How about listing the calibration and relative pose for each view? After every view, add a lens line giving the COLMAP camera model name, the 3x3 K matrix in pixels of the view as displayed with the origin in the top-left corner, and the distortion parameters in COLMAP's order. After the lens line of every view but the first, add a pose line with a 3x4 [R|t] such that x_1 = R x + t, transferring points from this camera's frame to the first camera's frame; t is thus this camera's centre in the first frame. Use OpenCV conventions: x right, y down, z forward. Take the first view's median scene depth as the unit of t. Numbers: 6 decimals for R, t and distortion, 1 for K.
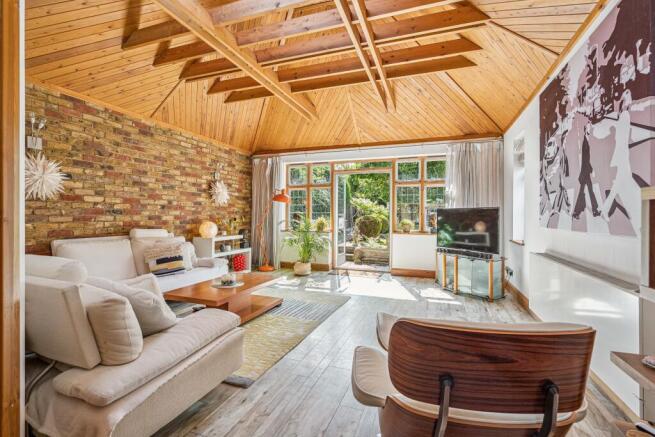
lens RADIAL K [[301.0, 0, 327.8], [0, 301.0, 216.2], [0, 0, 1]] dist [0.002143, 0.000276]
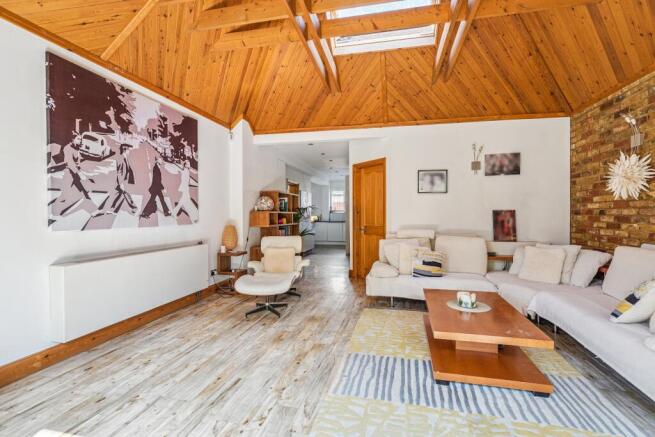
lens RADIAL K [[301.0, 0, 327.8], [0, 301.0, 216.2], [0, 0, 1]] dist [0.002143, 0.000276]
pose [[-0.991758, 0.000199, -0.128124, 0.191914], [-0.000382, 0.999990, 0.004516, -0.006808], [0.128123, 0.004528, -0.991748, 2.682190]]
